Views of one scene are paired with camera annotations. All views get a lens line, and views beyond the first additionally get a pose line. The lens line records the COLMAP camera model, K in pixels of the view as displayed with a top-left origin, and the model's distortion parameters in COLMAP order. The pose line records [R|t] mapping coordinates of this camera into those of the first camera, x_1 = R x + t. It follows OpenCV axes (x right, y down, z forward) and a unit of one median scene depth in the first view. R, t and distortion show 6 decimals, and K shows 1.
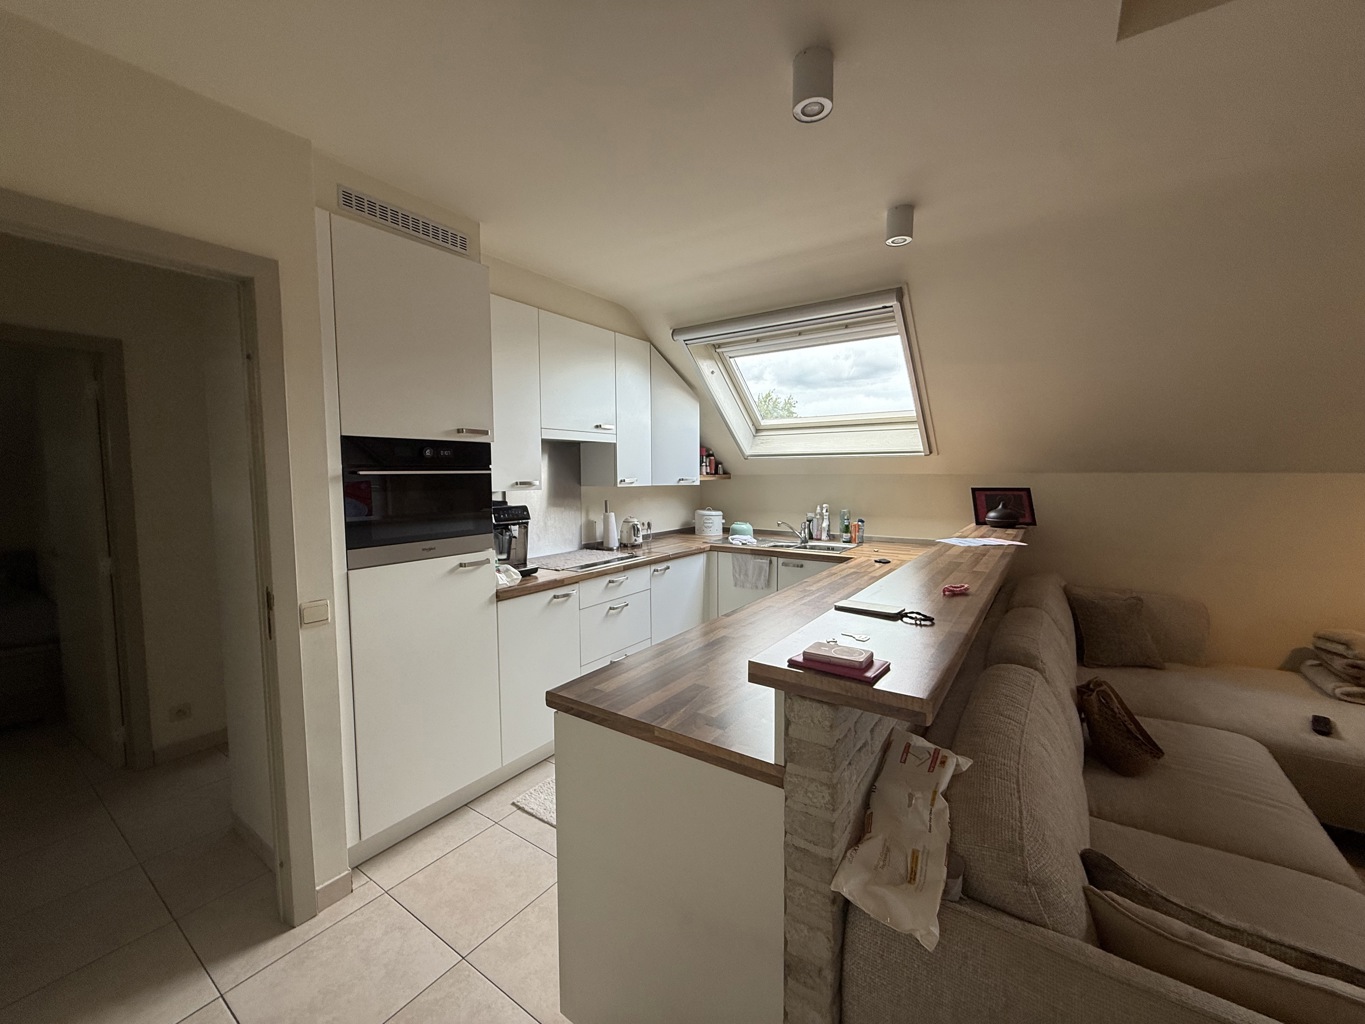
lens RADIAL K [[542.7, 0, 683.0], [0, 542.7, 514.4], [0, 0, 1]] dist [0.001703, 0.000108]
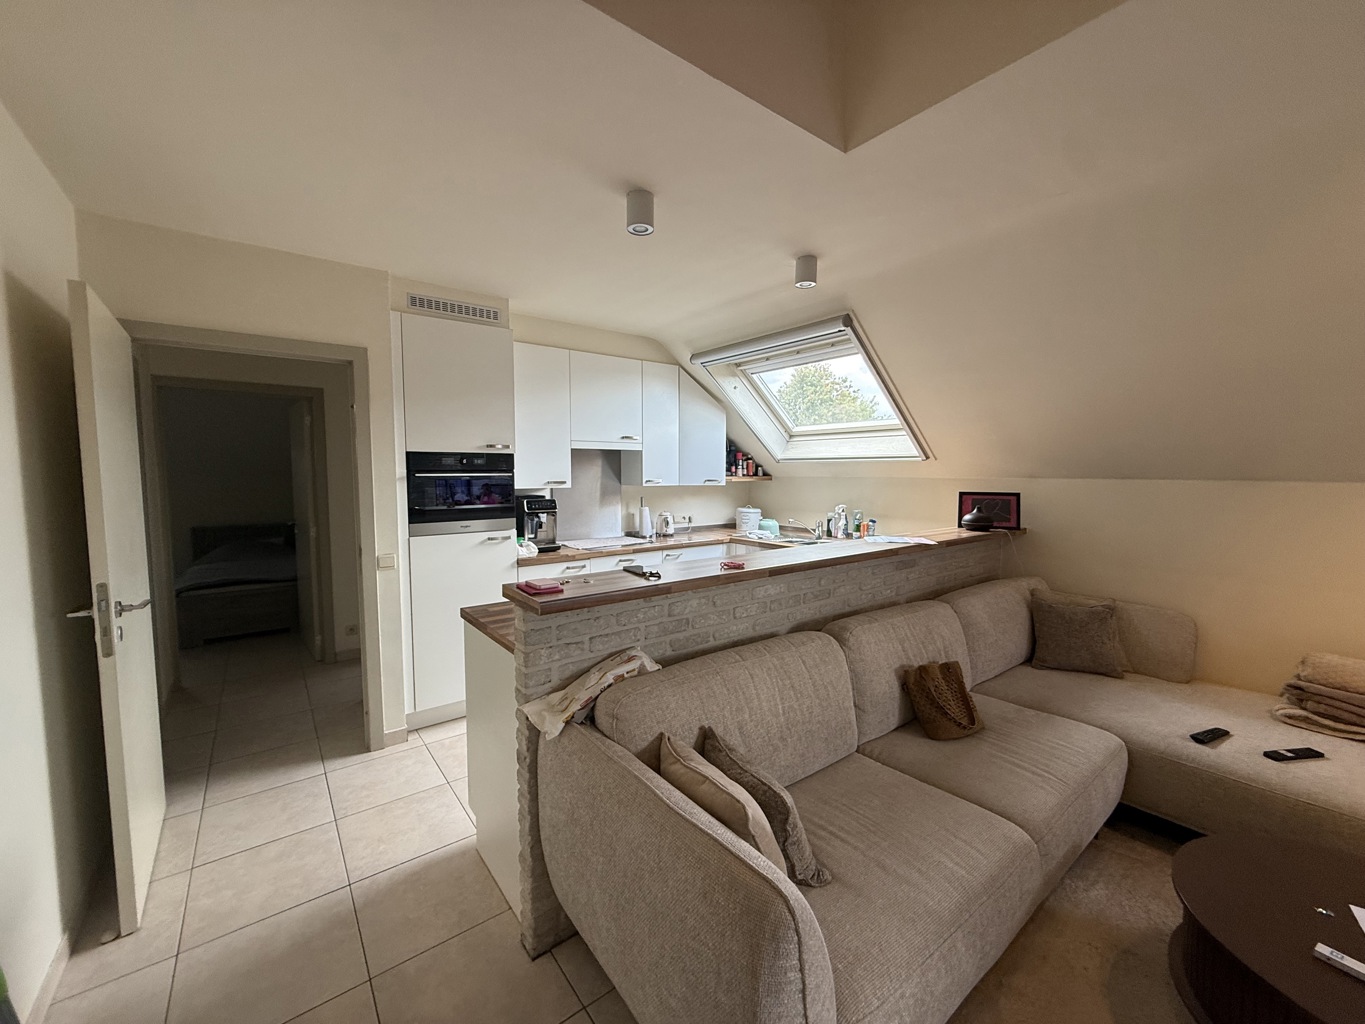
lens RADIAL K [[542.7, 0, 681.9], [0, 542.7, 514.5], [0, 0, 1]] dist [0.001703, 0.000108]
pose [[0.955055, 0.029874, -0.294921, 0.396528], [-0.028727, 0.999553, 0.008222, 0.001396], [0.295034, 0.000620, 0.955486, -0.178517]]
